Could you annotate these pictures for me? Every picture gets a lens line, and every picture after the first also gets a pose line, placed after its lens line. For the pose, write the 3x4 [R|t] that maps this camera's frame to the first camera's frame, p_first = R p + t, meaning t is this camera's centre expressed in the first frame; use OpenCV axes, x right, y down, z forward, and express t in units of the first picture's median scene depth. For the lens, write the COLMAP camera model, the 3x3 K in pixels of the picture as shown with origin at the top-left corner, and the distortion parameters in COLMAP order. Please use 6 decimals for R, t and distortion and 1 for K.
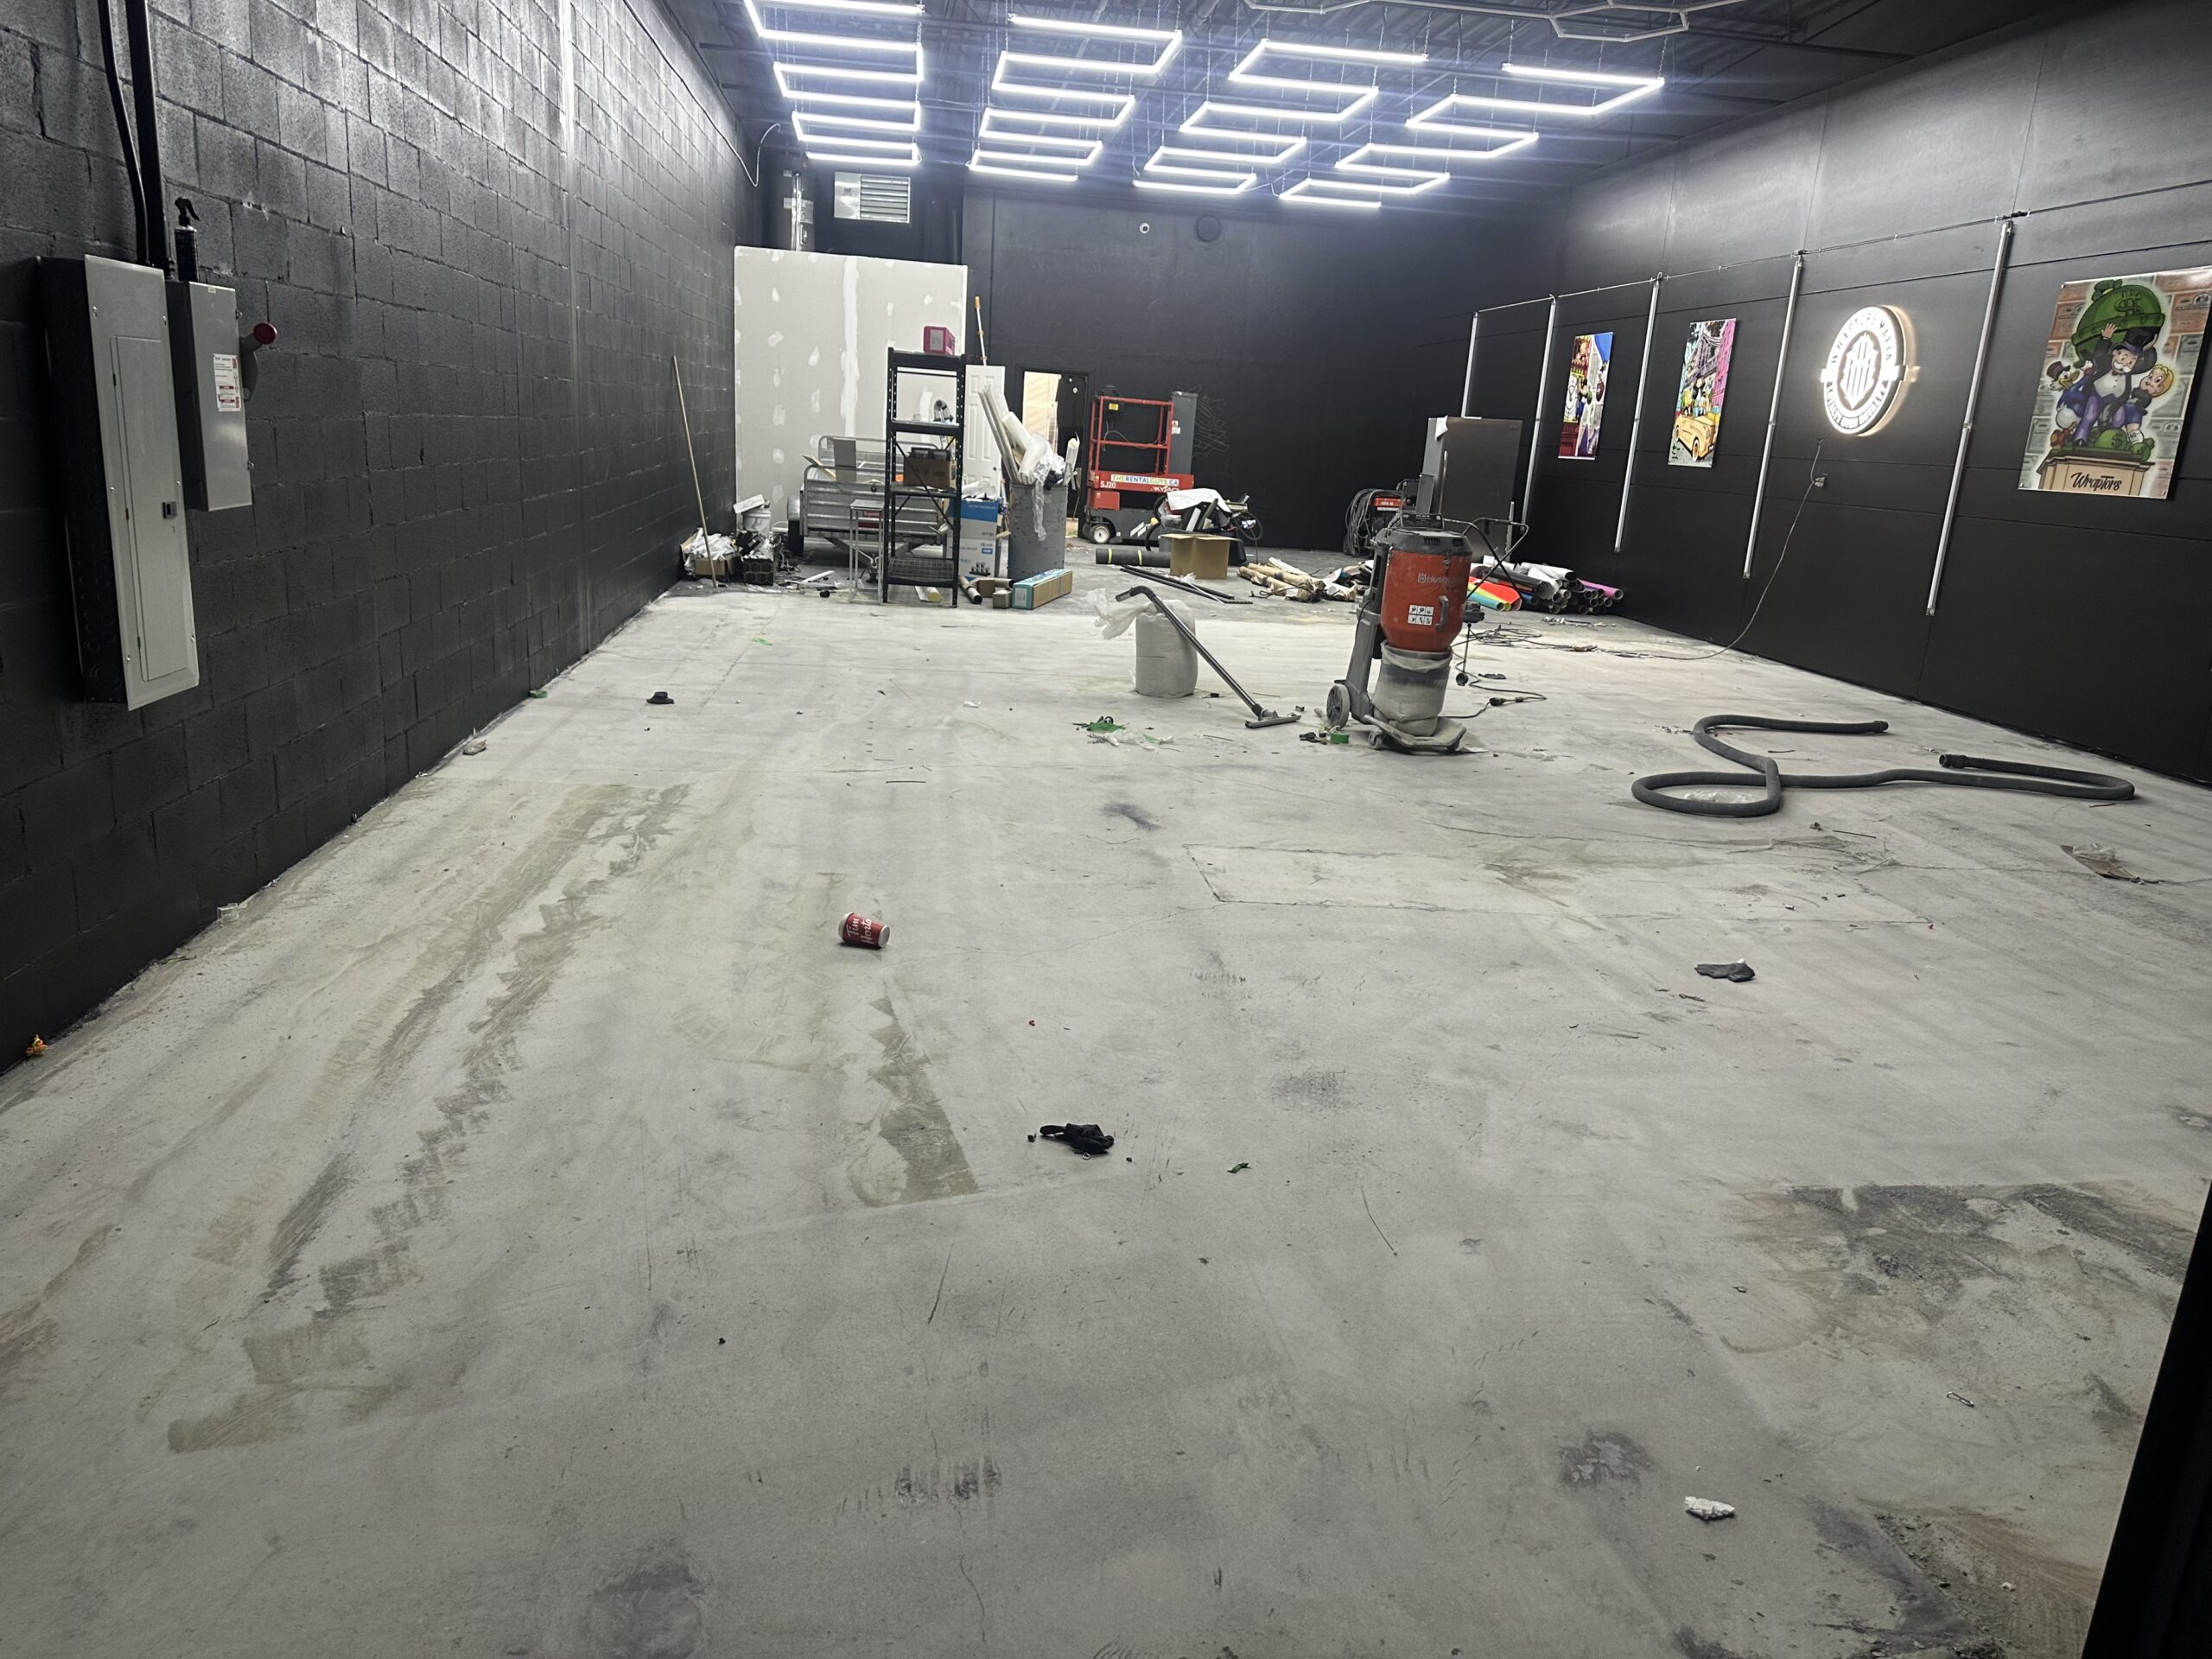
lens RADIAL K [[1561.8, 0, 1101.9], [0, 1561.8, 832.3], [0, 0, 1]] dist [0.017038, -0.024431]
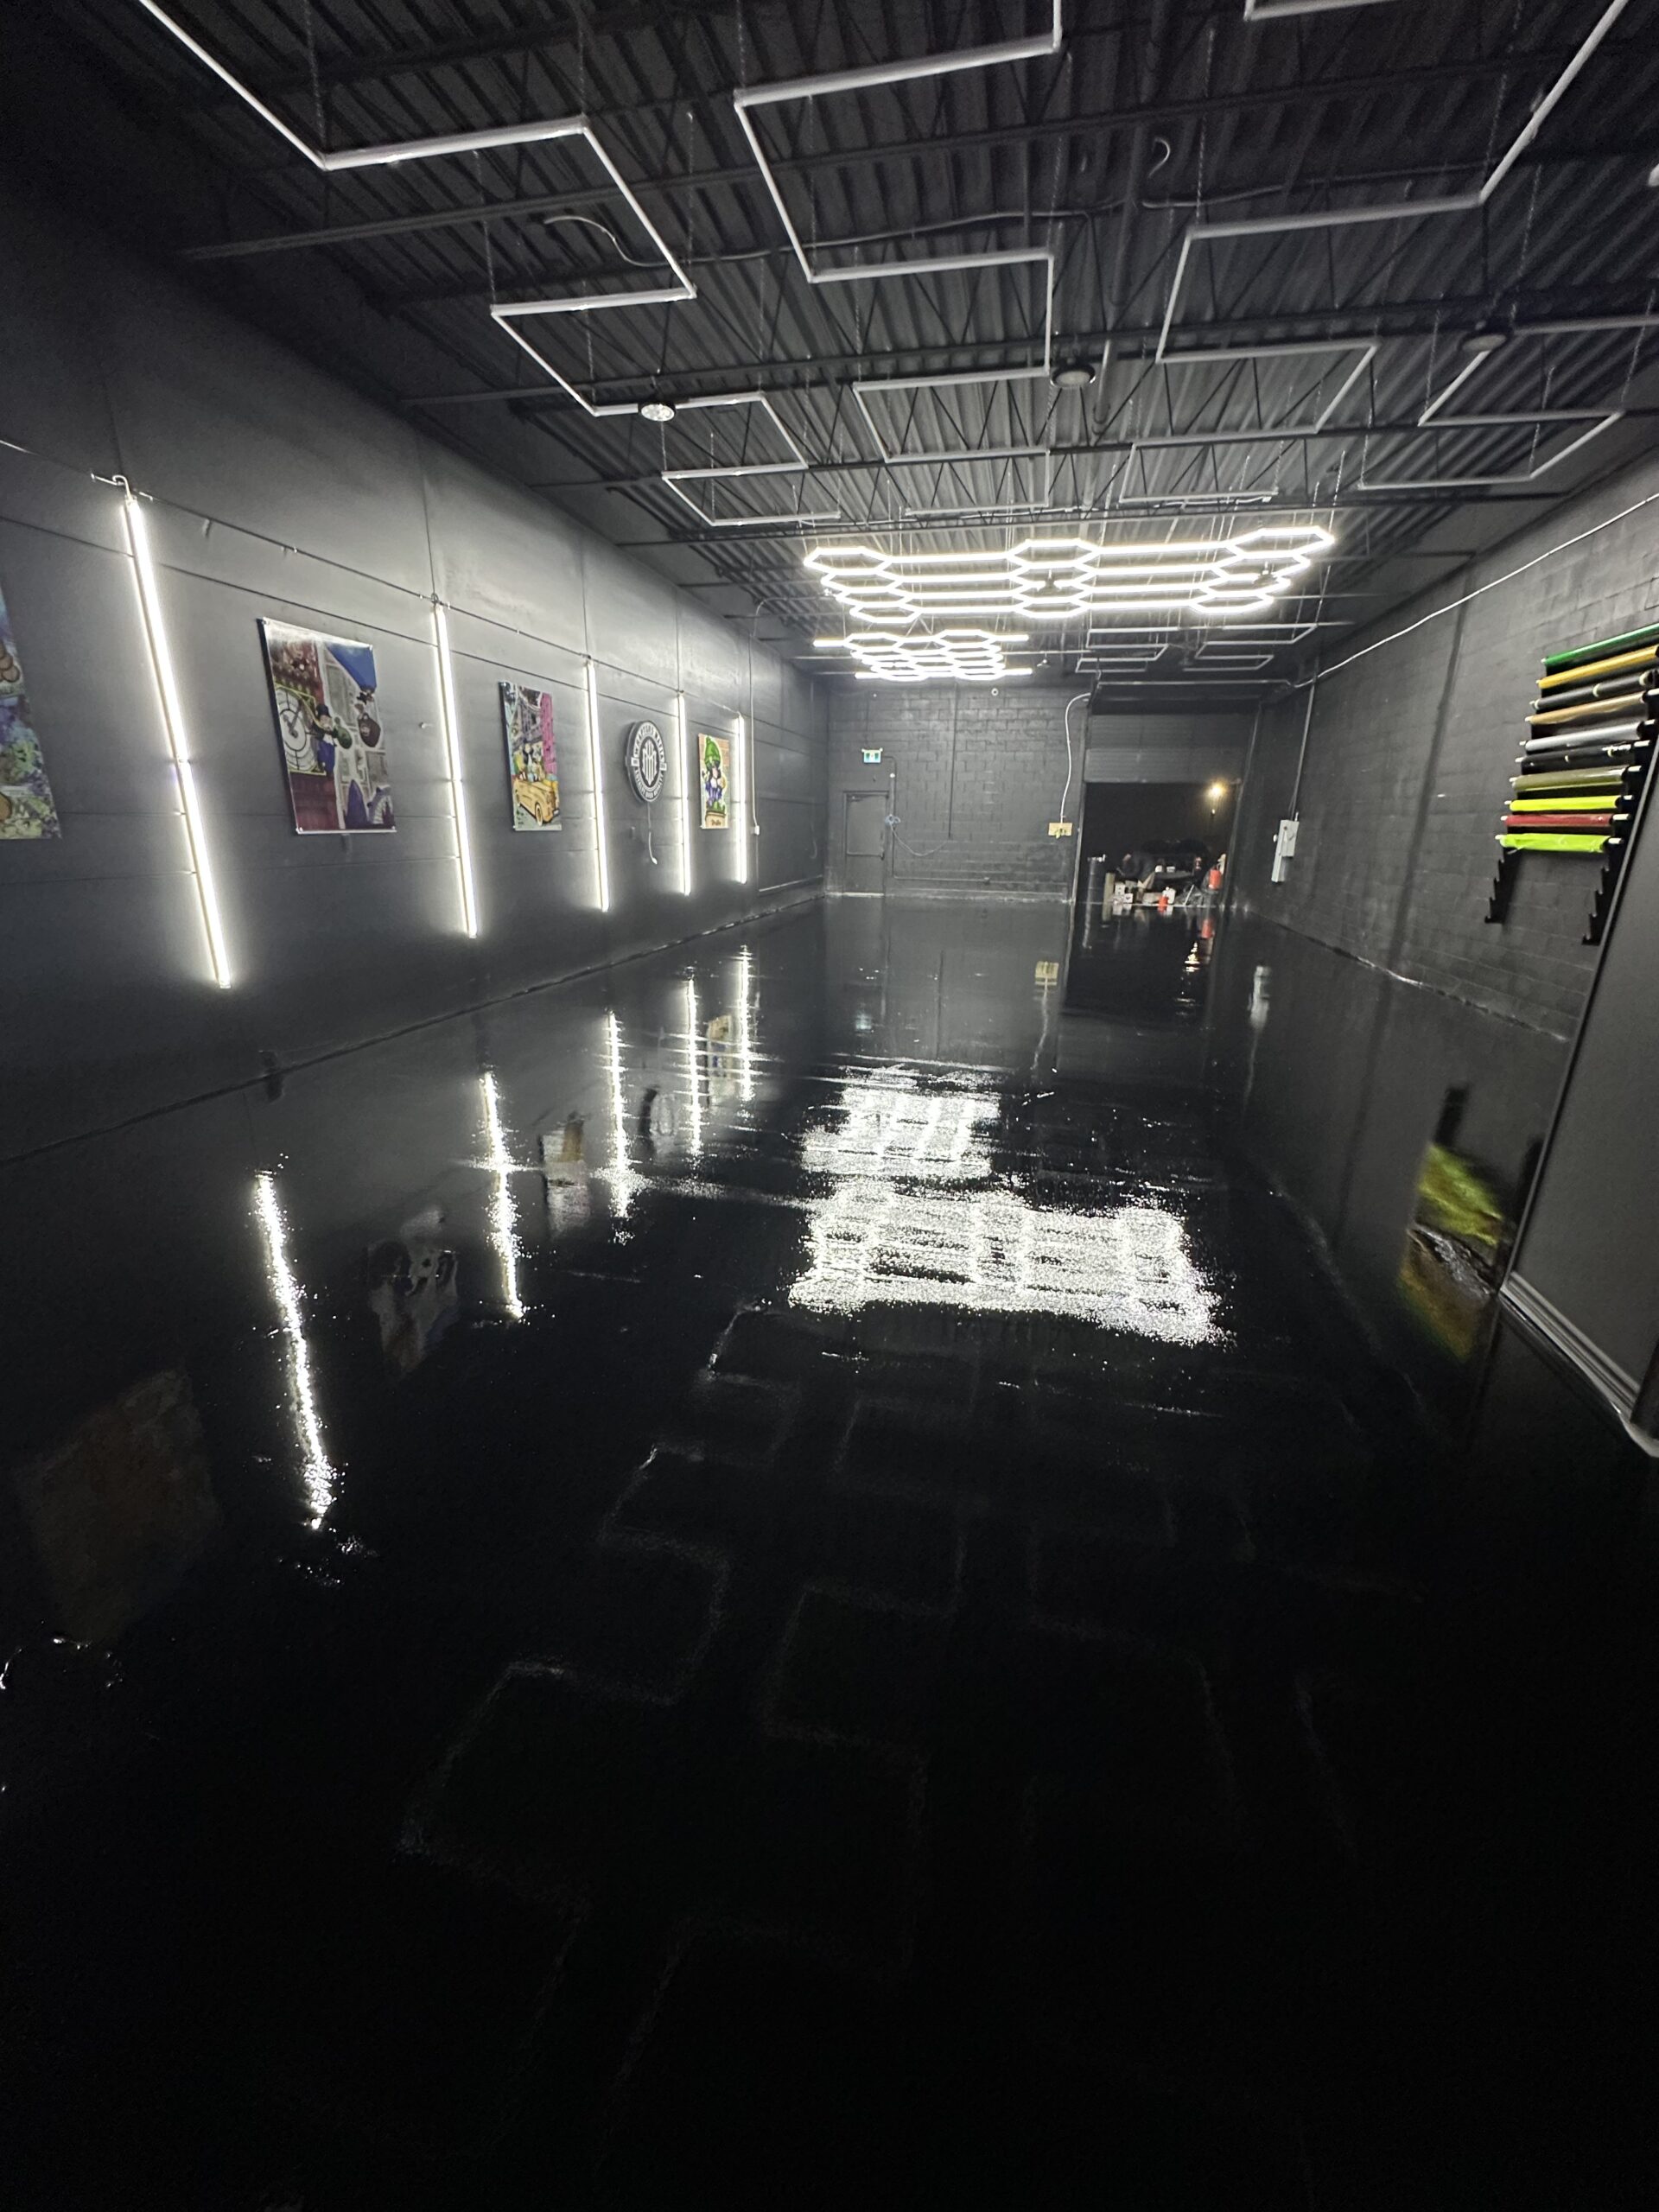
lens RADIAL K [[882.2, 0, 827.3], [0, 882.2, 1103.9], [0, 0, 1]] dist [-0.003381, 0.000556]
pose [[-0.938552, -0.174886, 0.297548, -0.023240], [0.014609, 0.841211, 0.540509, -0.588565], [-0.344828, 0.511643, -0.786966, 2.215064]]
